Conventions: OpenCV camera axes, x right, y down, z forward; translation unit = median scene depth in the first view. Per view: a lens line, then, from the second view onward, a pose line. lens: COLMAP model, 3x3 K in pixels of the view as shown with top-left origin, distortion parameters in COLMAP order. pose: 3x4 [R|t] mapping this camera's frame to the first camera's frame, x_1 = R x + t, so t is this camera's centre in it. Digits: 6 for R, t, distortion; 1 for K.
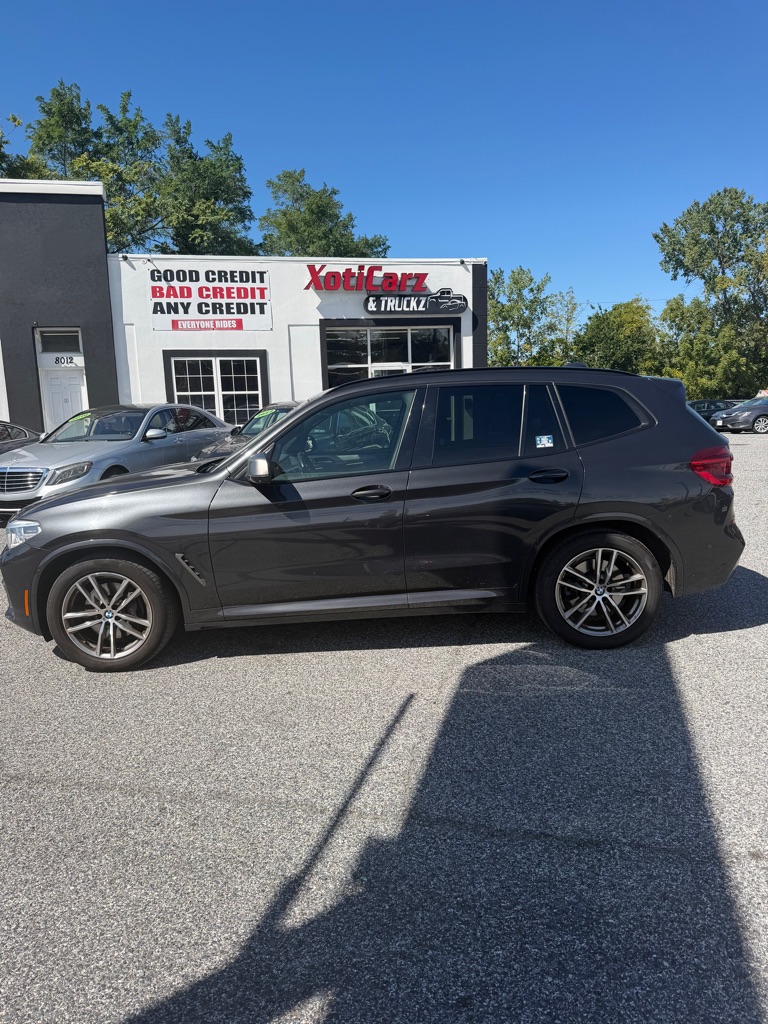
lens RADIAL K [[760.6, 0, 380.4], [0, 760.6, 532.6], [0, 0, 1]] dist [0.050395, -0.099226]
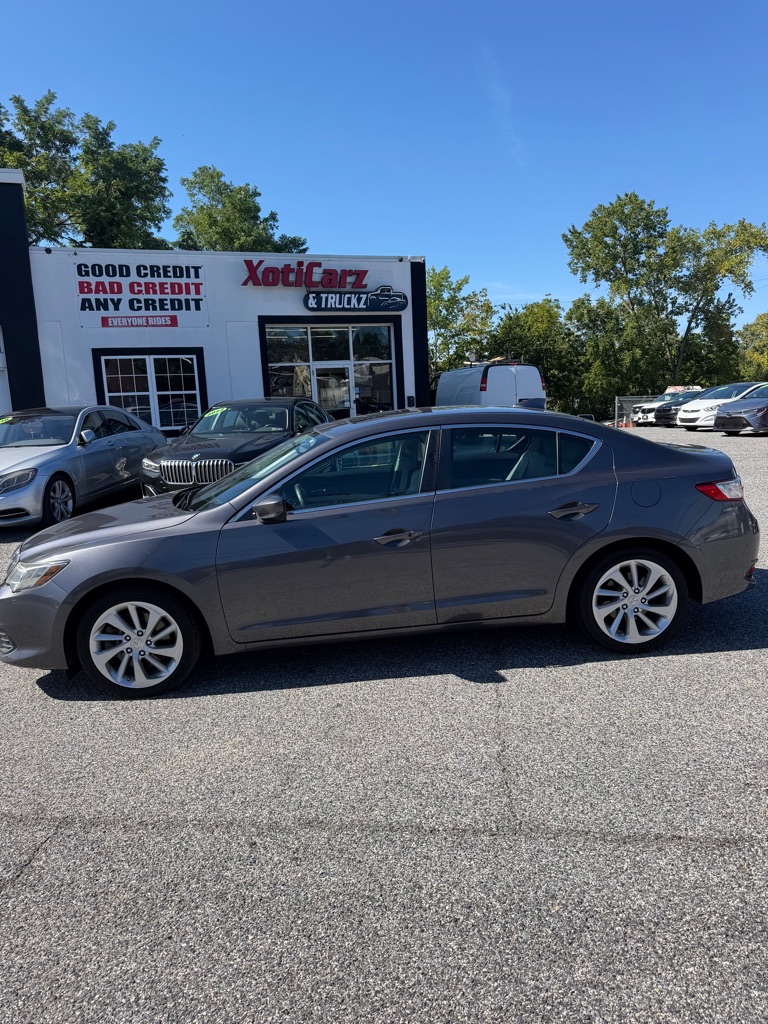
lens RADIAL K [[767.5, 0, 391.9], [0, 767.5, 525.6], [0, 0, 1]] dist [0.012366, -0.029537]
pose [[0.991235, -0.033362, 0.127832, -0.046479], [0.034764, 0.999357, -0.008751, 0.000218], [-0.127458, 0.013118, 0.991757, 0.016347]]
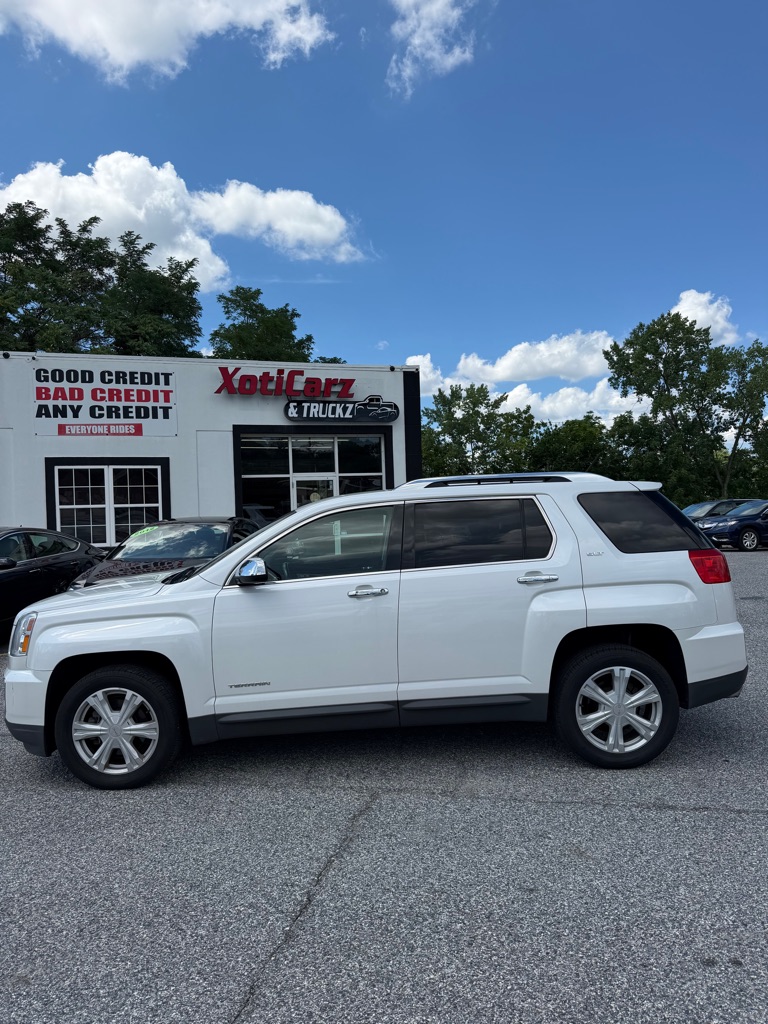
lens RADIAL K [[752.2, 0, 390.6], [0, 752.2, 506.0], [0, 0, 1]] dist [0.078006, -0.188953]
pose [[0.998443, 0.004871, 0.055575, 0.057910], [0.005012, 0.984322, -0.176312, -0.030884], [-0.055563, 0.176316, 0.982764, 0.141717]]
